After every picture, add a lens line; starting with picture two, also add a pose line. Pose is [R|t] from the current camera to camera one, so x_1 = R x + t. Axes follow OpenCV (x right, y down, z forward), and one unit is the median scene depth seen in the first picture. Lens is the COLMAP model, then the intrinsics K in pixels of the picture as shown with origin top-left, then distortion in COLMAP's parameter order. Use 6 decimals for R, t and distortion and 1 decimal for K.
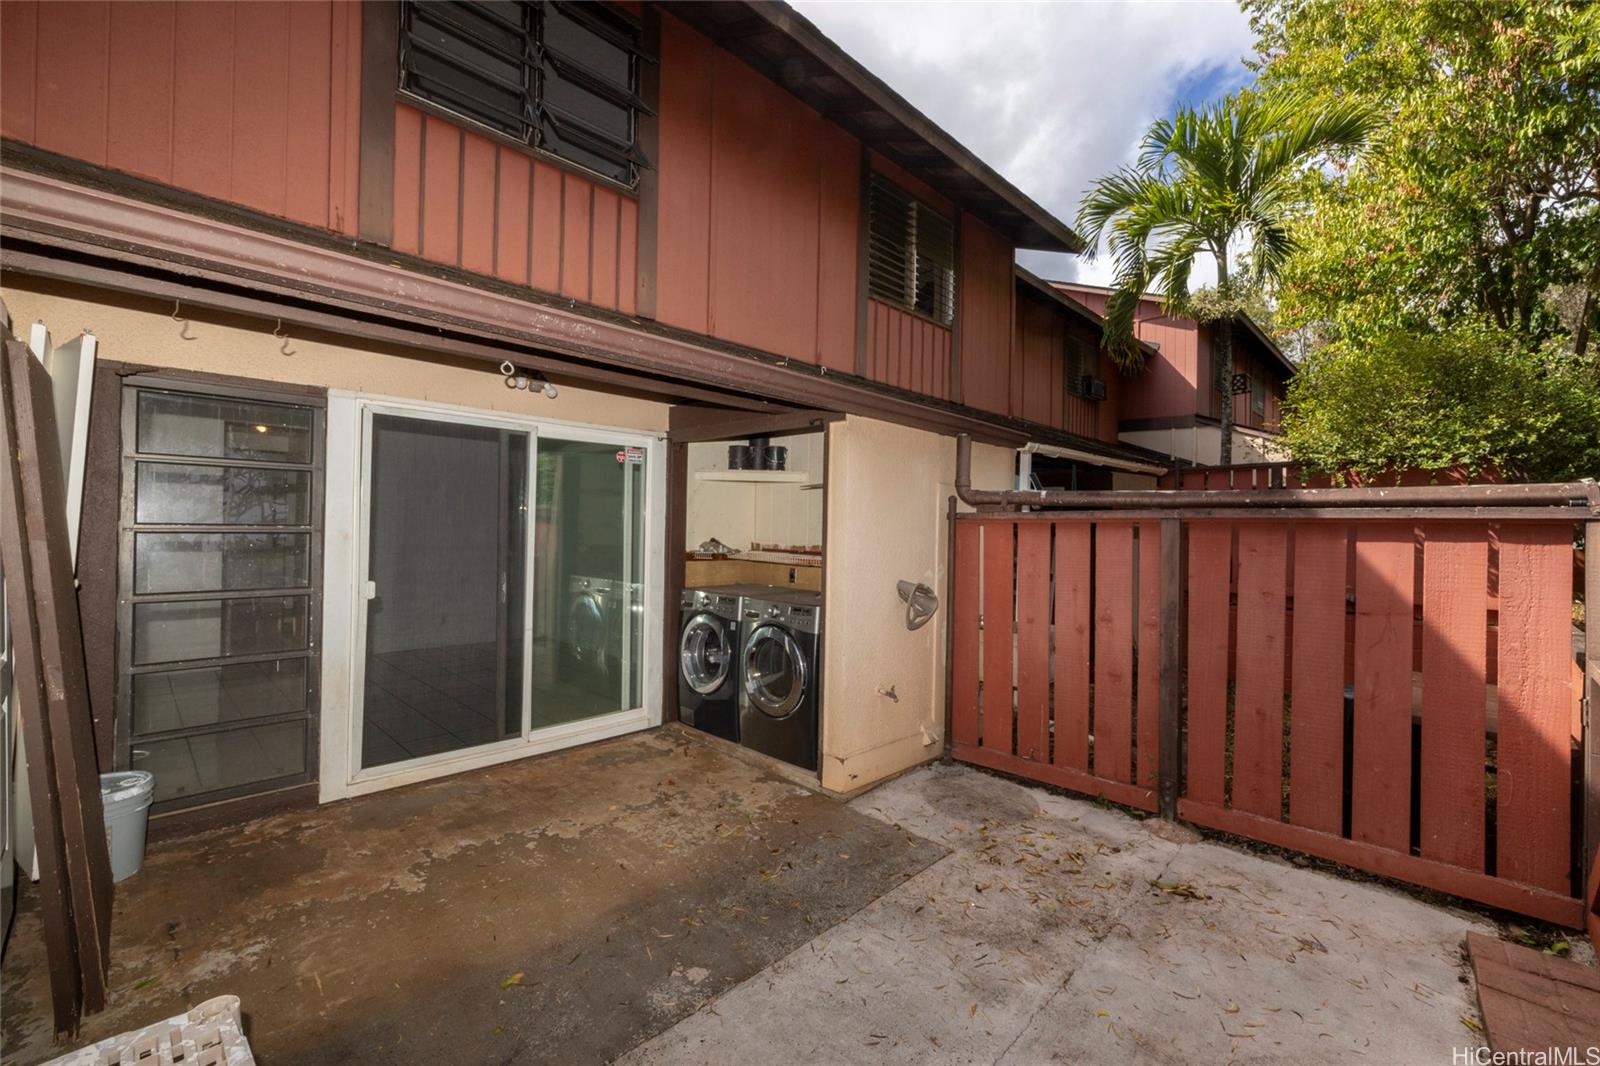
lens RADIAL K [[666.4, 0, 798.8], [0, 666.4, 530.6], [0, 0, 1]] dist [0.000085, -0.000081]
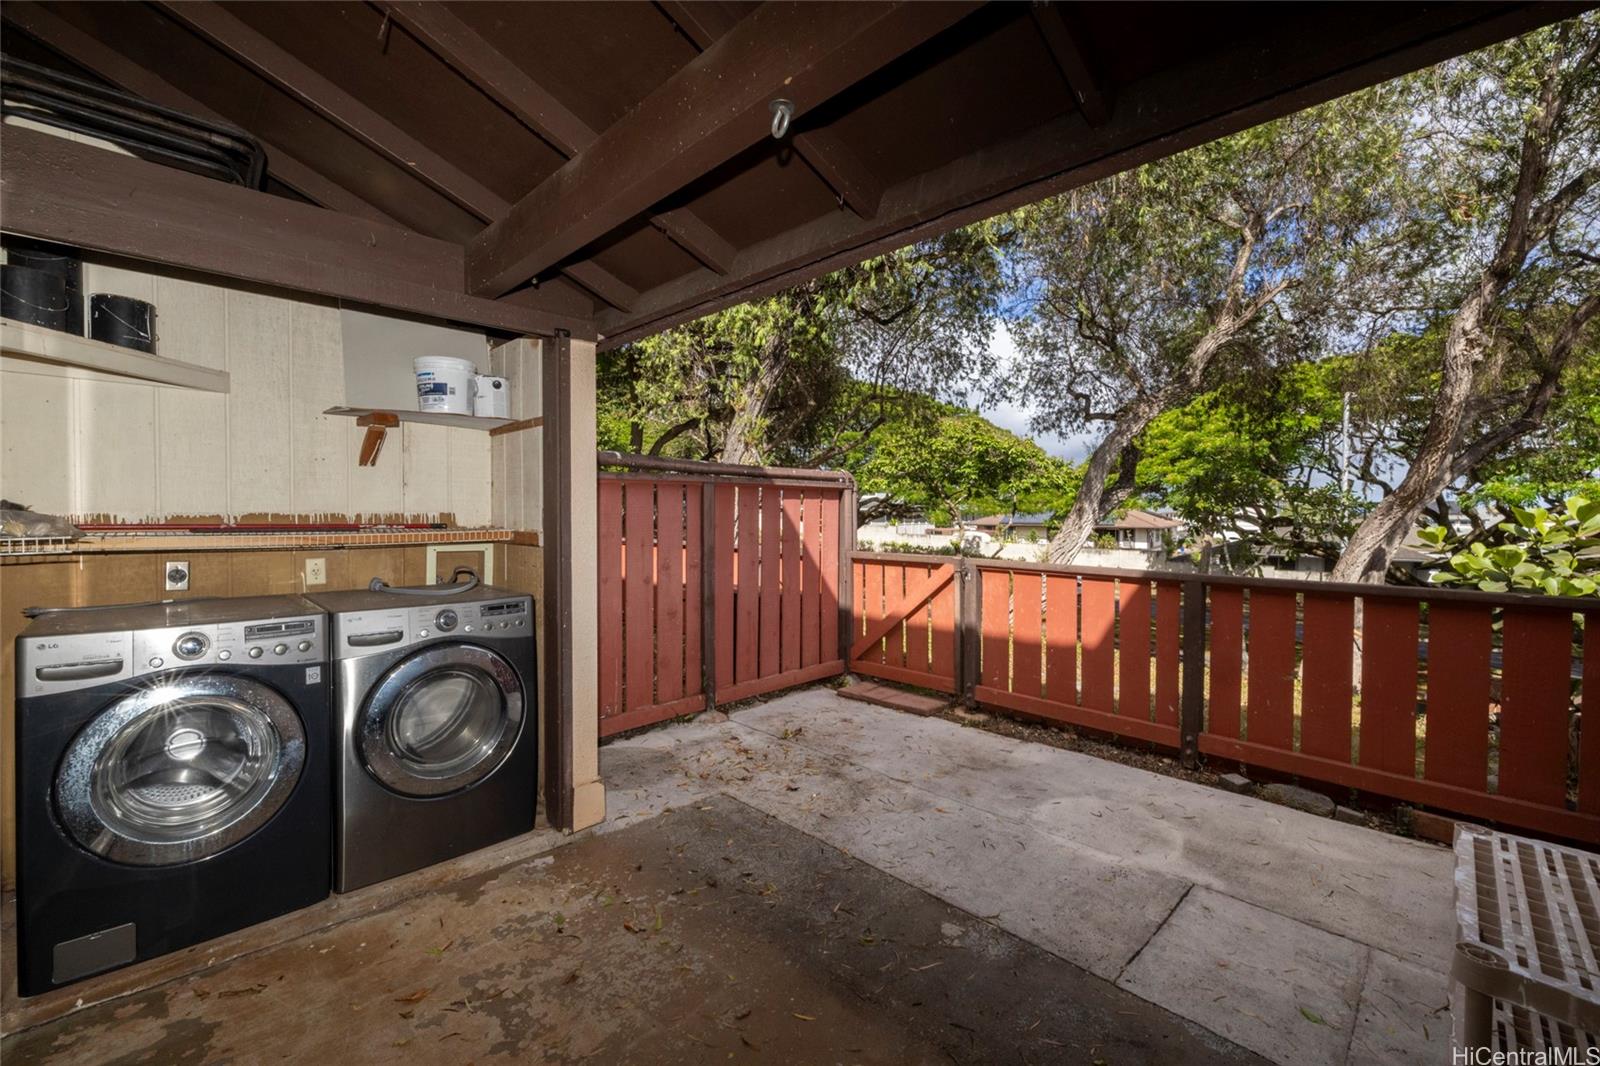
lens RADIAL K [[666.4, 0, 798.8], [0, 666.4, 530.6], [0, 0, 1]] dist [0.000085, -0.000081]
pose [[0.013861, -0.046421, 0.998826, -0.716666], [-0.003833, 0.998912, 0.046478, 0.014661], [-0.999897, -0.004473, 0.013668, 0.775642]]
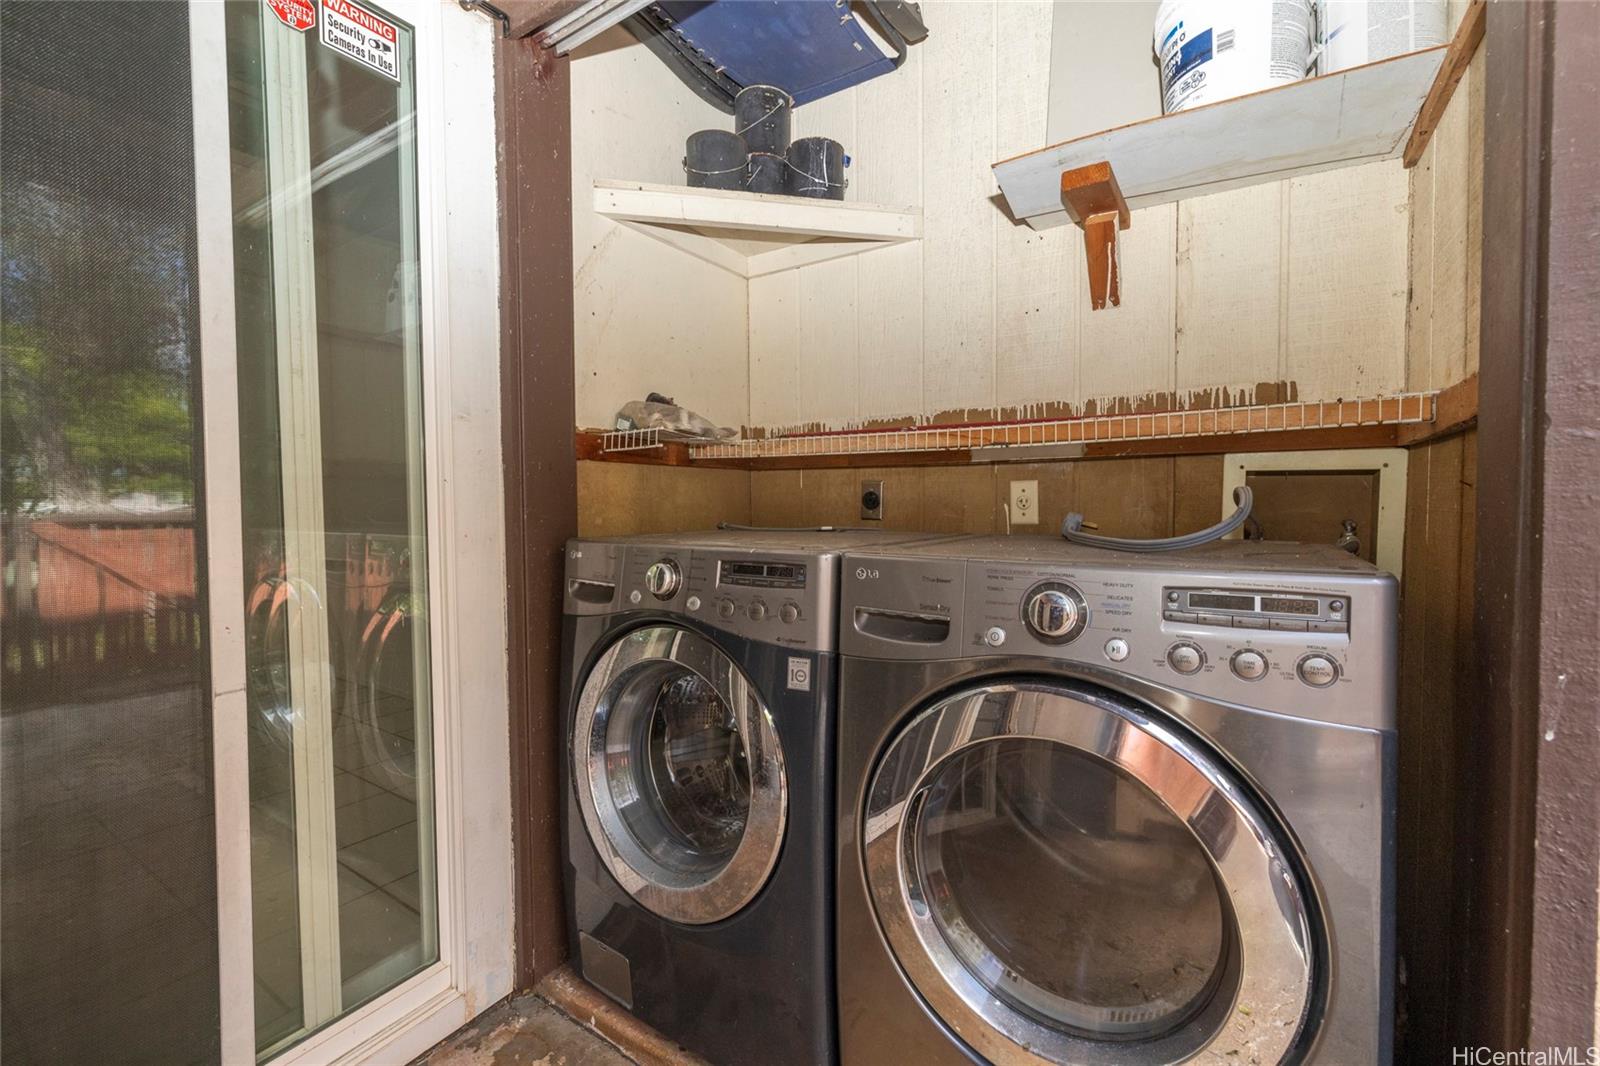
lens RADIAL K [[684.7, 0, 802.4], [0, 684.7, 519.0], [0, 0, 1]] dist [0.037469, -0.000067]
pose [[0.976539, -0.038117, 0.211941, -0.188041], [0.030123, 0.998712, 0.040822, 0.090748], [-0.213224, -0.033480, 0.976430, 0.915275]]
